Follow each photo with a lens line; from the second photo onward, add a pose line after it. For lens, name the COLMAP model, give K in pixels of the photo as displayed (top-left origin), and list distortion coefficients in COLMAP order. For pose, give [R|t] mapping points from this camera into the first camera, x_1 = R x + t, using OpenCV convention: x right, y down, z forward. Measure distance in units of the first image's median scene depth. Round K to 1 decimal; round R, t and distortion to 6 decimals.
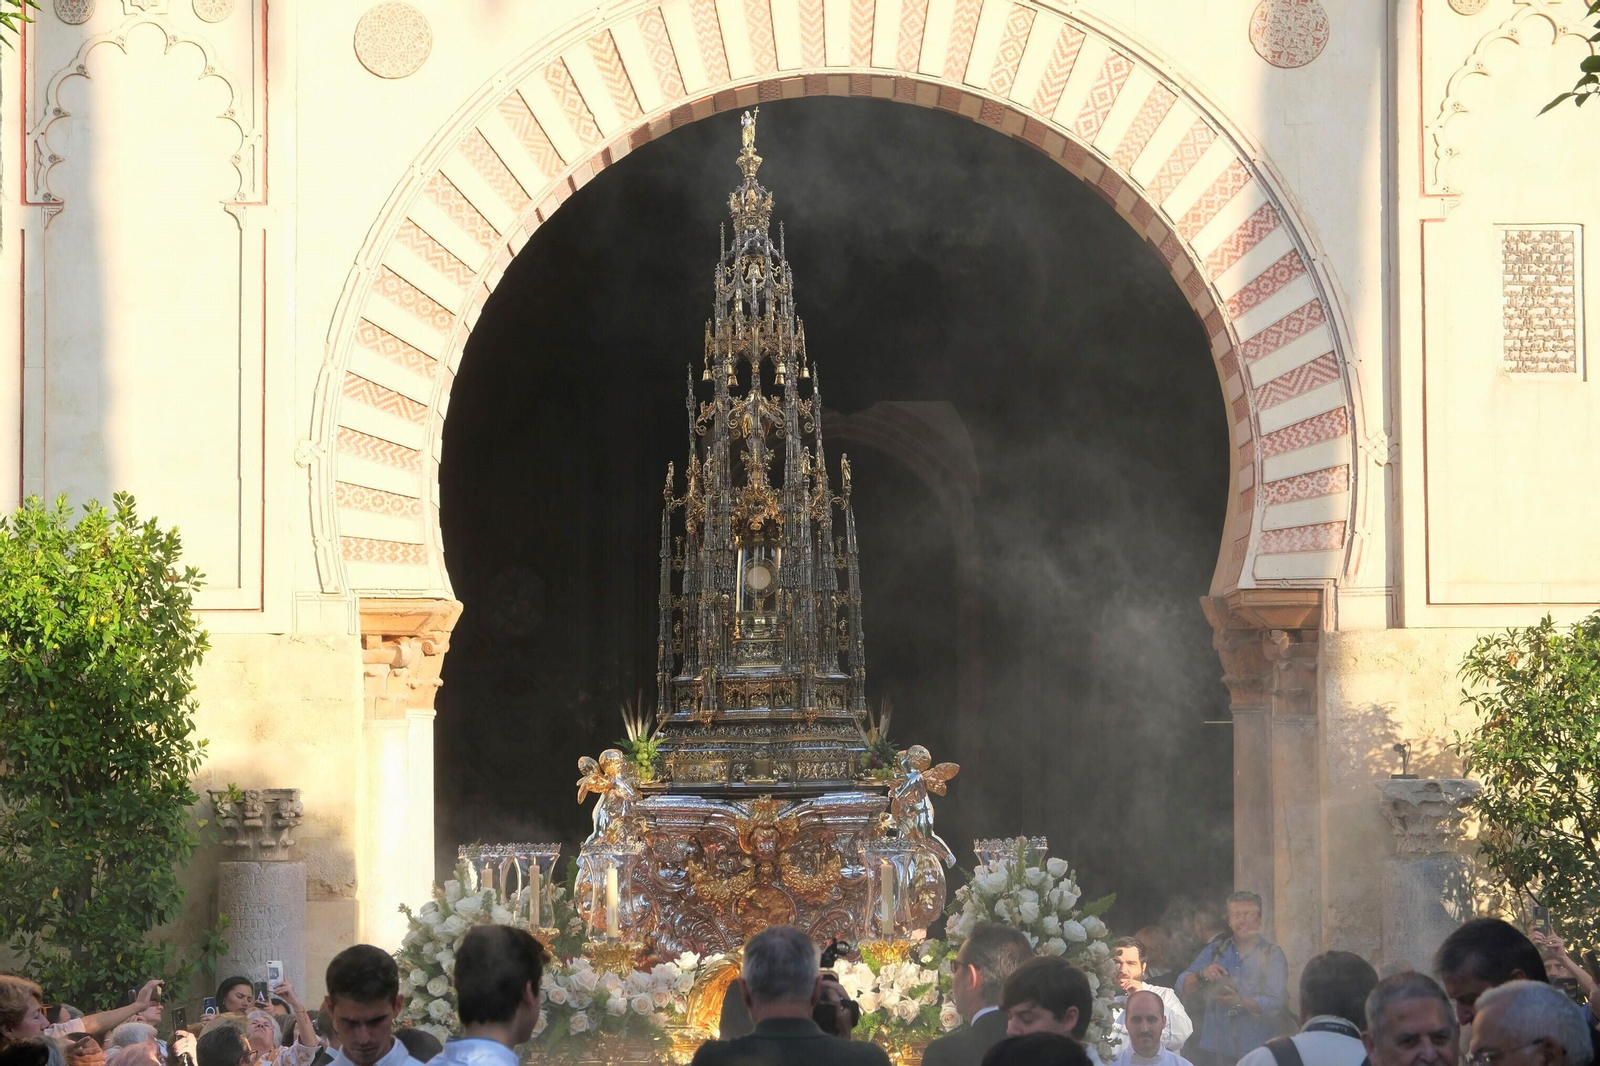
lens RADIAL K [[4126.0, 0, 800.0], [0, 4126.0, 533.0], [0, 0, 1]] dist [-0.069929, 0.139716]
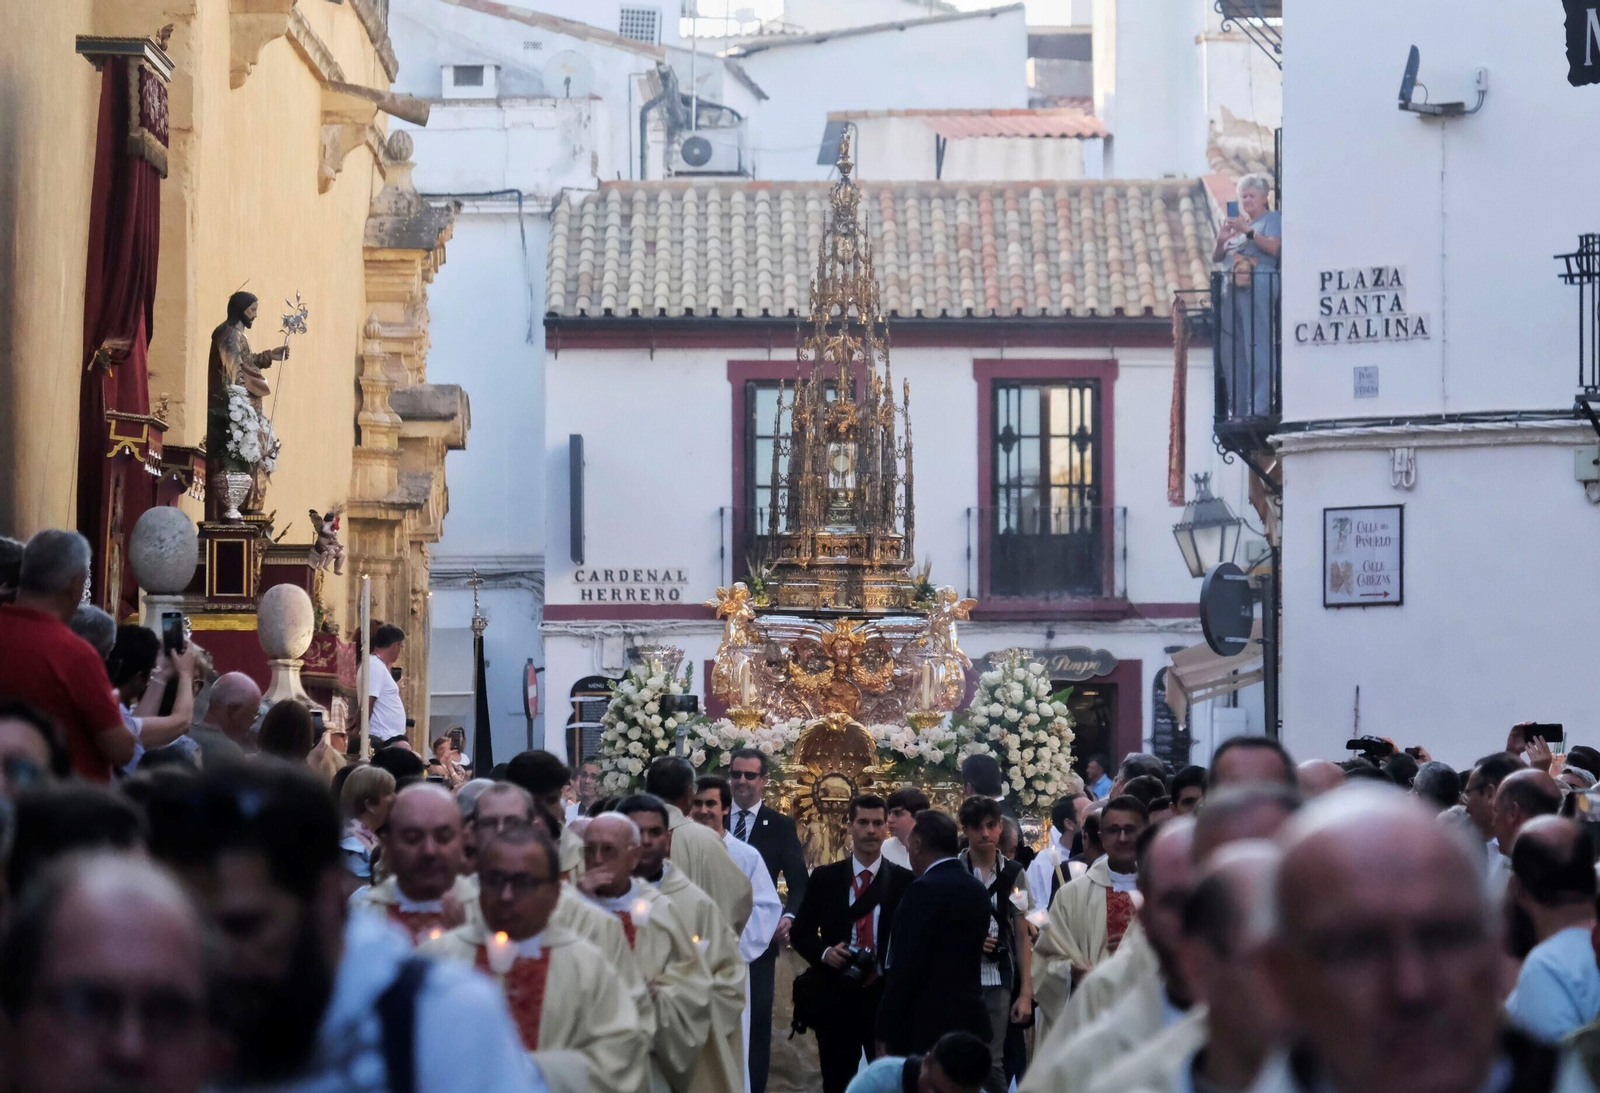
lens RADIAL K [[9559.5, 0, 800.0], [0, 9559.5, 546.5], [0, 0, 1]] dist [-0.300695, -0.727684]
pose [[0.999563, 0.028870, 0.006380, -0.045669], [-0.029170, 0.998152, 0.053305, -0.139147], [-0.004829, -0.053468, 0.998558, -2.342092]]
